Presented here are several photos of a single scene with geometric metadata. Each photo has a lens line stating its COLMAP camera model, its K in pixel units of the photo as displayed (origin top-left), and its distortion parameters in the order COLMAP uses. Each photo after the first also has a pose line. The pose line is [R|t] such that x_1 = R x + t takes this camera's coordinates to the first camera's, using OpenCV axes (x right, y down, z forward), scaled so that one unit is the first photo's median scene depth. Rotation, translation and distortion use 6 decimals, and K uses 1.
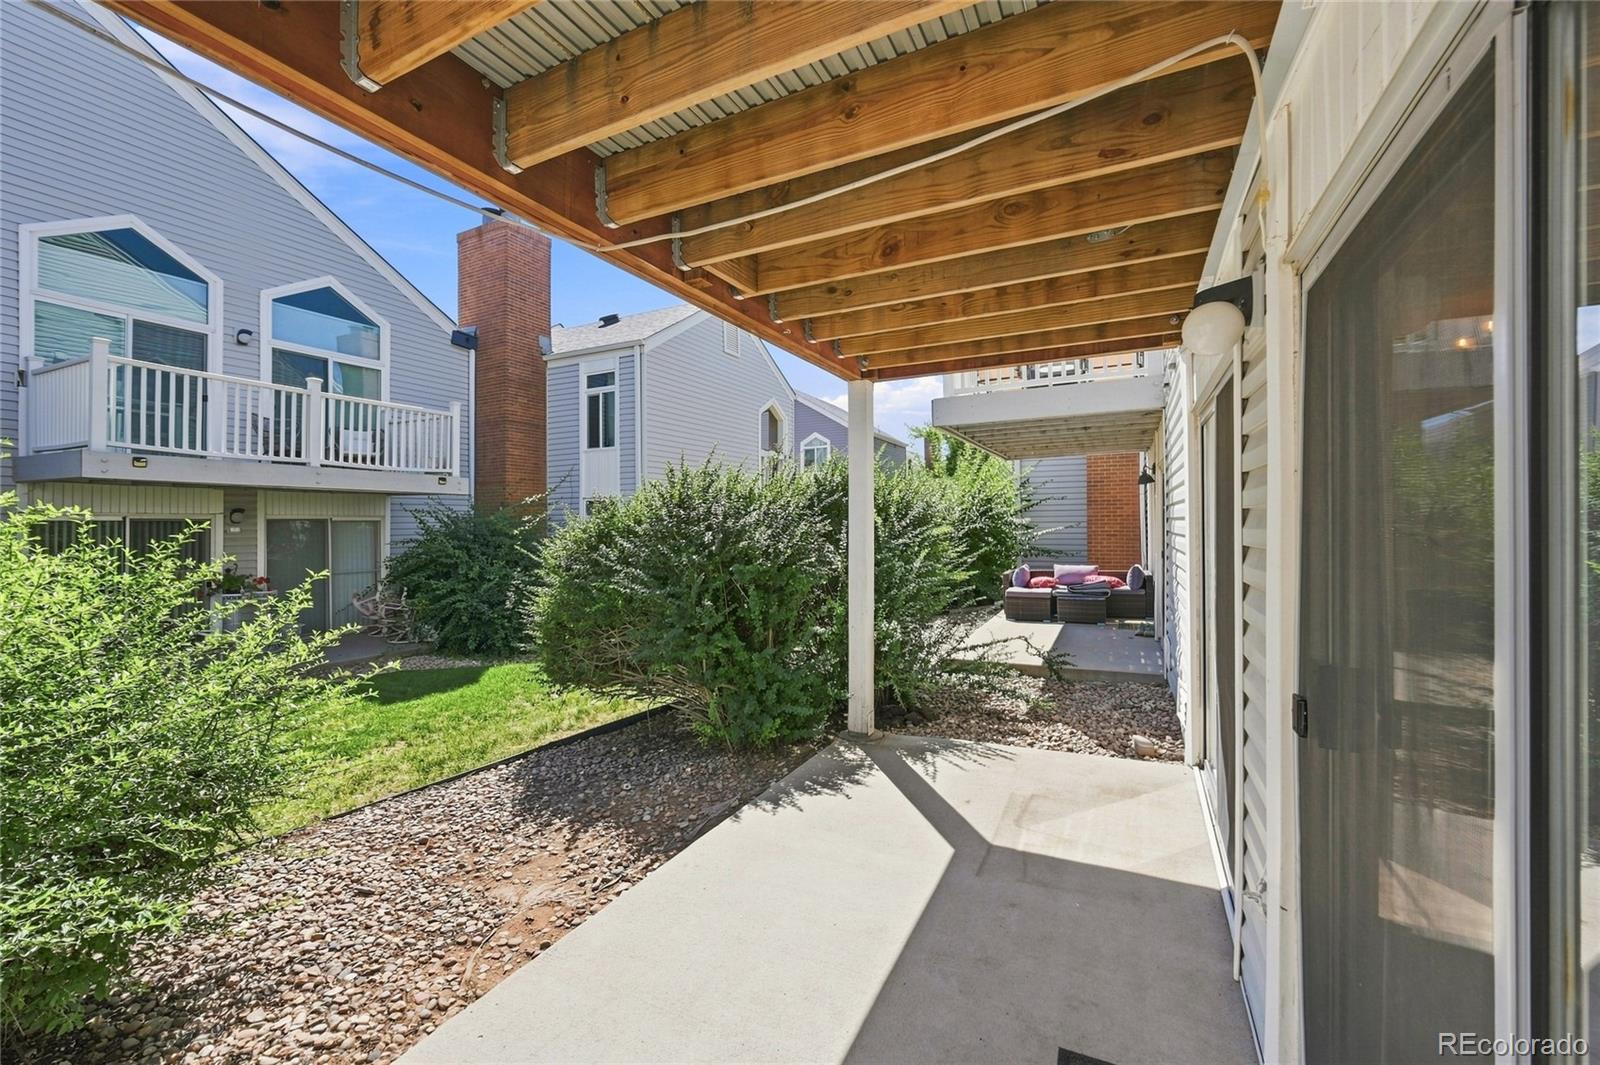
lens RADIAL K [[652.8, 0, 796.6], [0, 652.8, 517.0], [0, 0, 1]] dist [-0.001724, 0.000460]
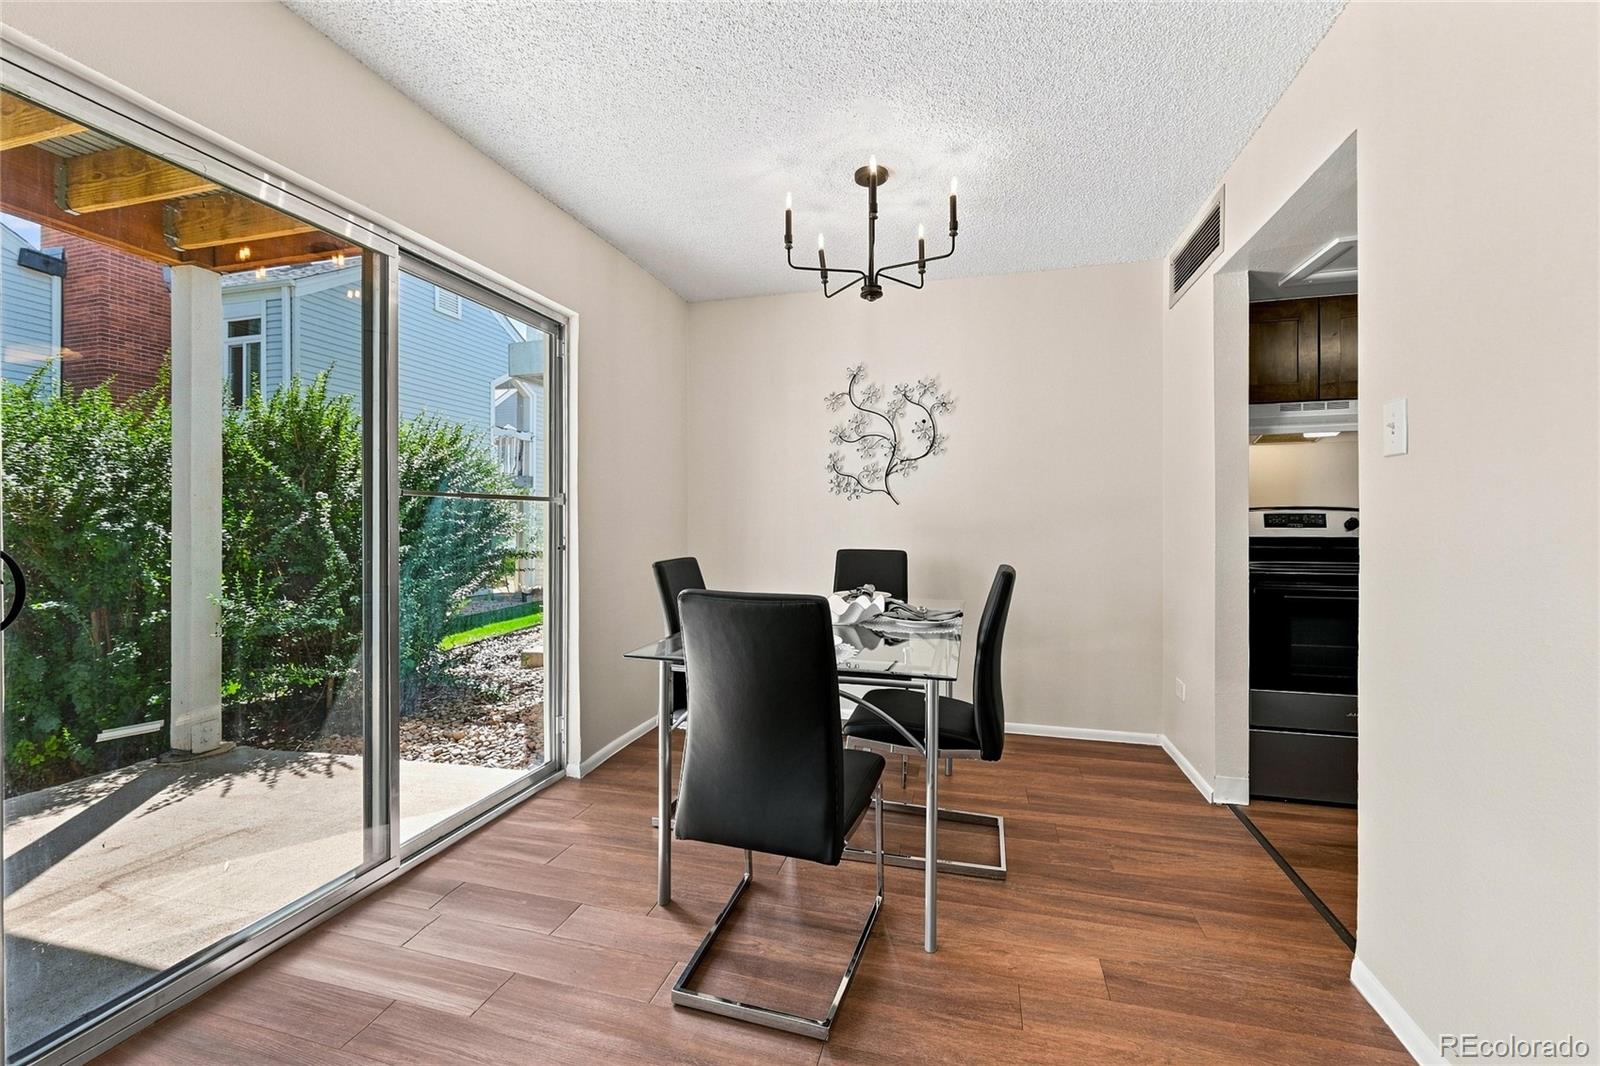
lens RADIAL K [[652.8, 0, 803.9], [0, 652.8, 530.9], [0, 0, 1]] dist [-0.001724, 0.000460]
pose [[0.977160, 0.012011, 0.212167, 0.576566], [-0.015863, 0.999739, 0.016463, 0.054606], [-0.211914, -0.019453, 0.977095, 0.126337]]
